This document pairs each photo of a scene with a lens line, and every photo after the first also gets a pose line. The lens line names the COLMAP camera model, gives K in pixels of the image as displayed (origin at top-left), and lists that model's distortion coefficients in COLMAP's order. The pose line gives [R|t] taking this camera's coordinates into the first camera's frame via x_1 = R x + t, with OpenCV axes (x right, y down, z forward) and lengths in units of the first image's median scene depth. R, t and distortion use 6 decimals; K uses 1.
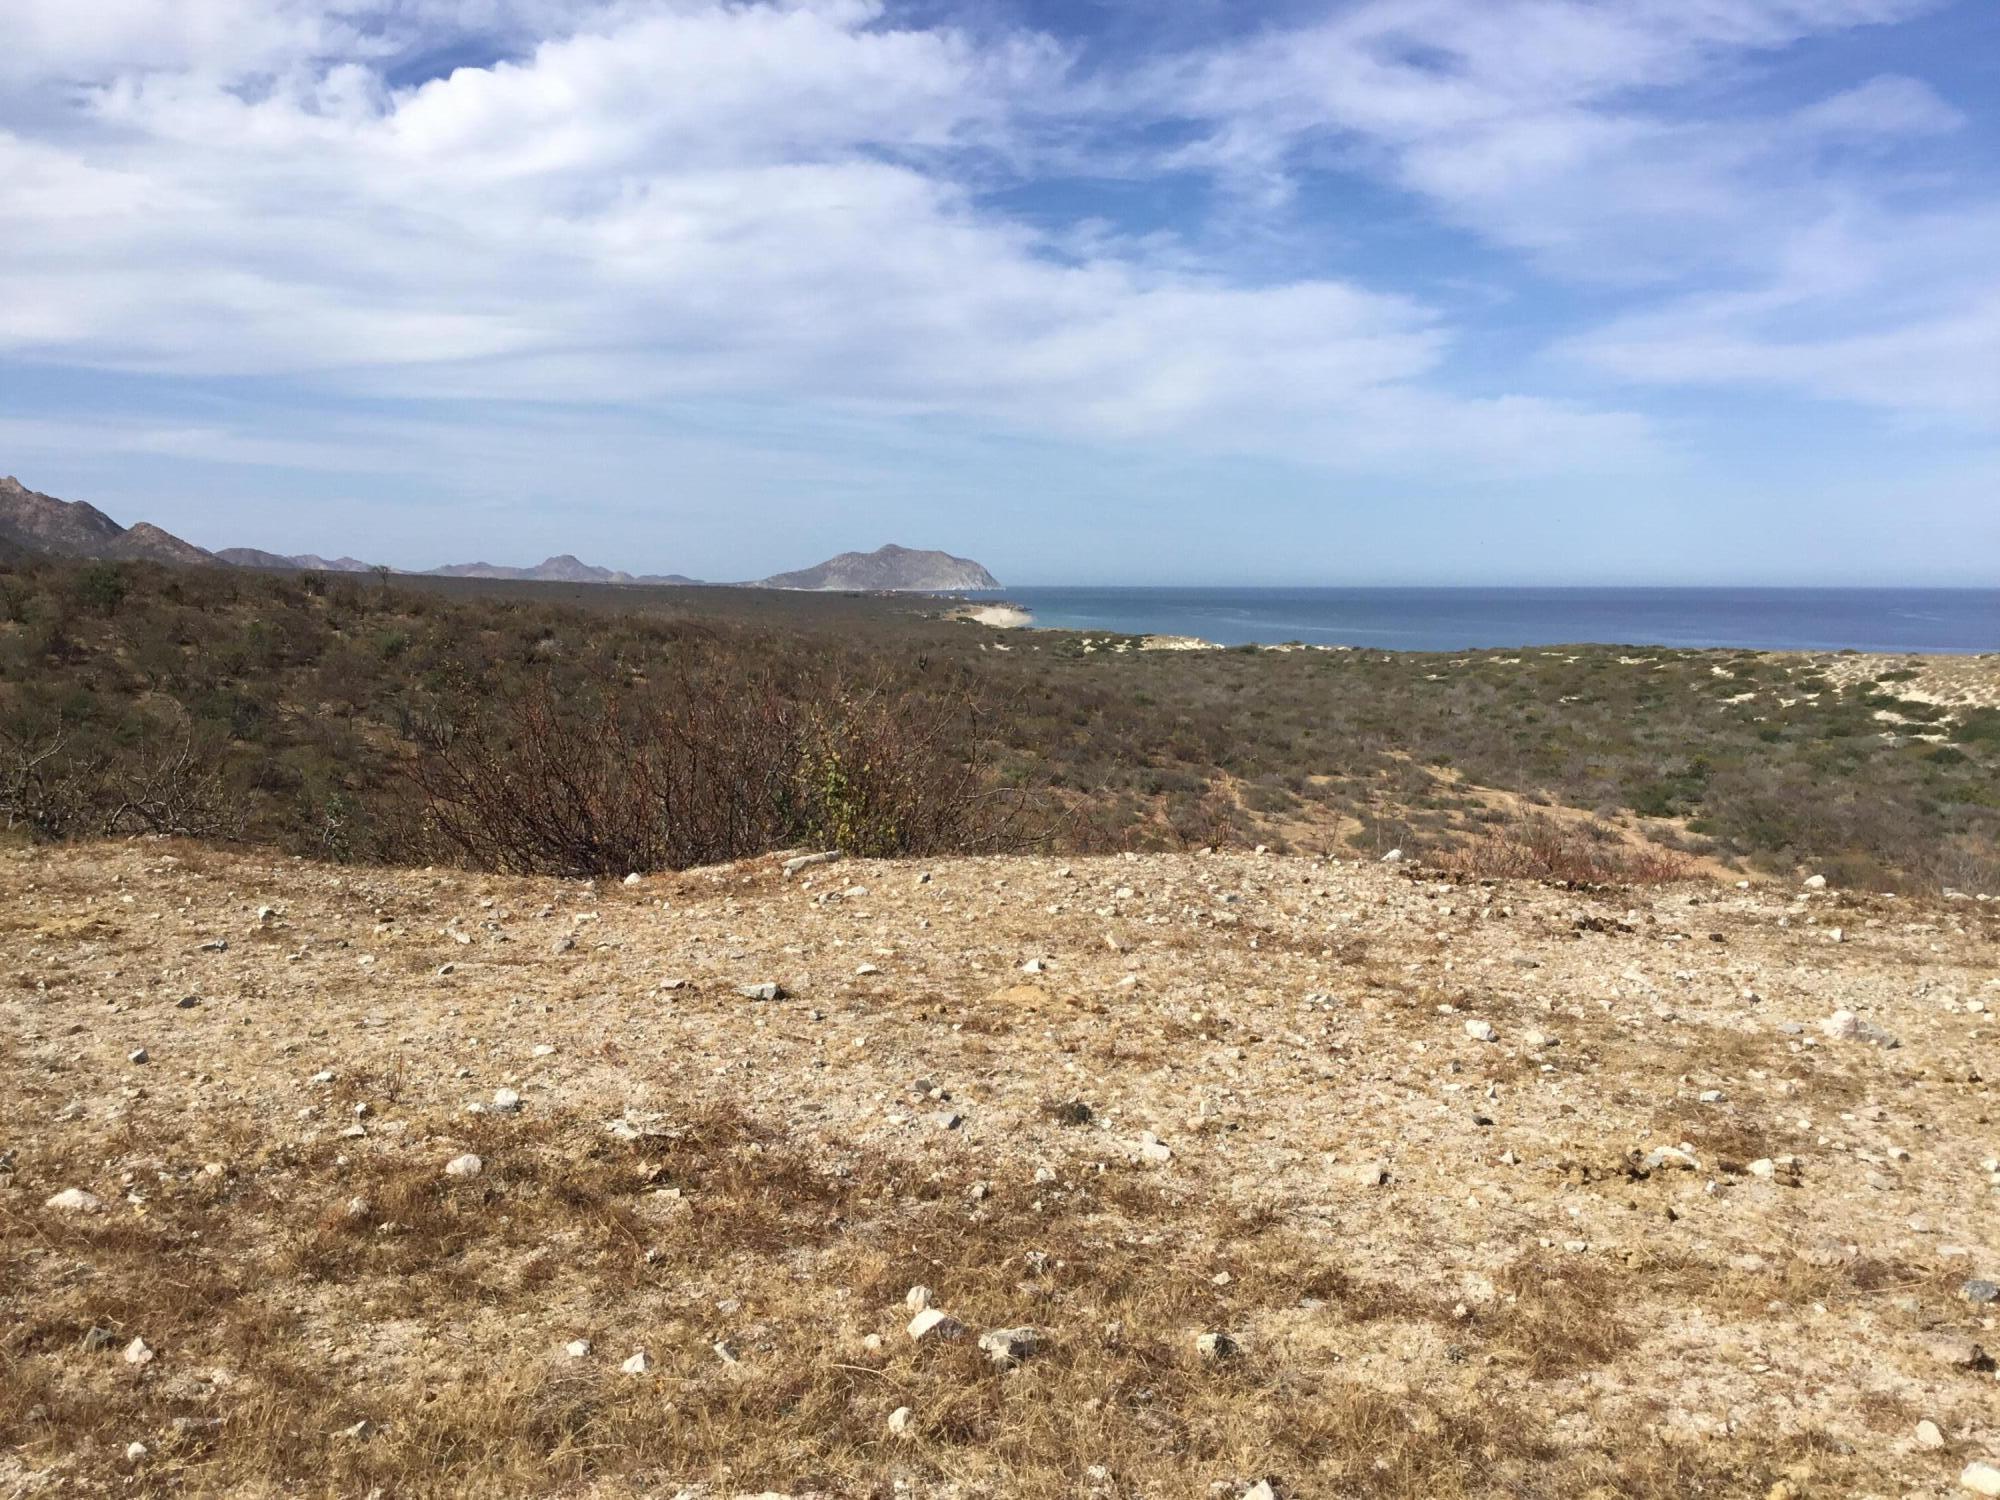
lens RADIAL K [[1796.7, 0, 1093.8], [0, 1796.7, 734.3], [0, 0, 1]] dist [0.088632, -0.194421]
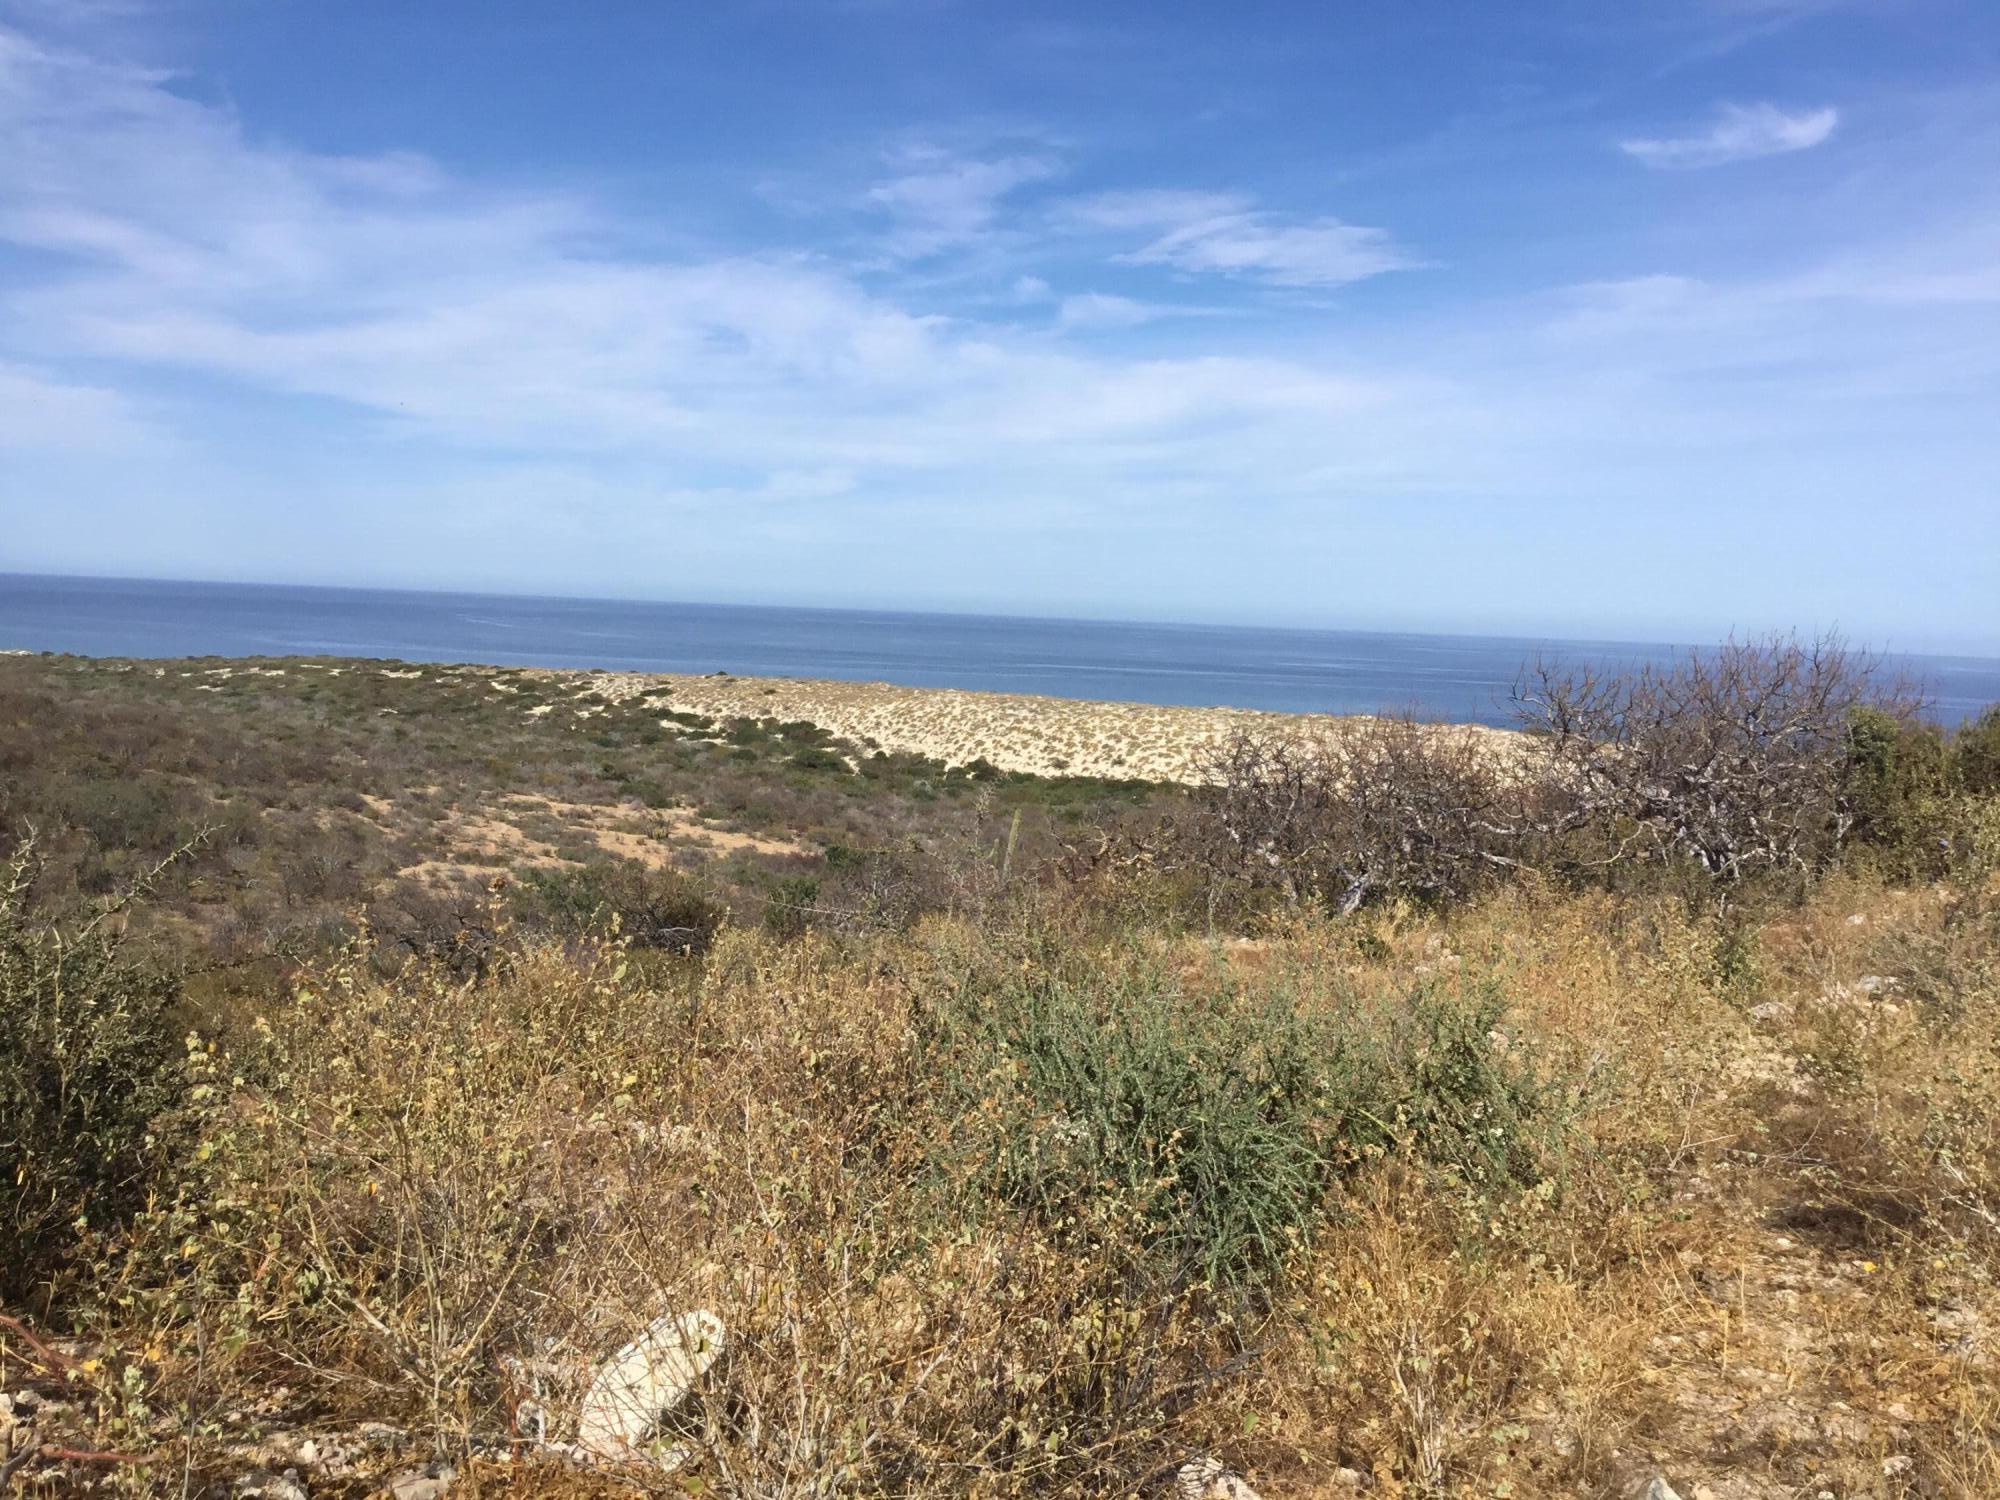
lens RADIAL K [[1801.1, 0, 994.5], [0, 1801.1, 739.8], [0, 0, 1]] dist [0.086660, -0.184045]
pose [[0.749508, -0.020425, 0.661680, -0.233803], [0.016591, 0.999790, 0.012068, -0.010315], [-0.661787, 0.001933, 0.749689, -0.119721]]
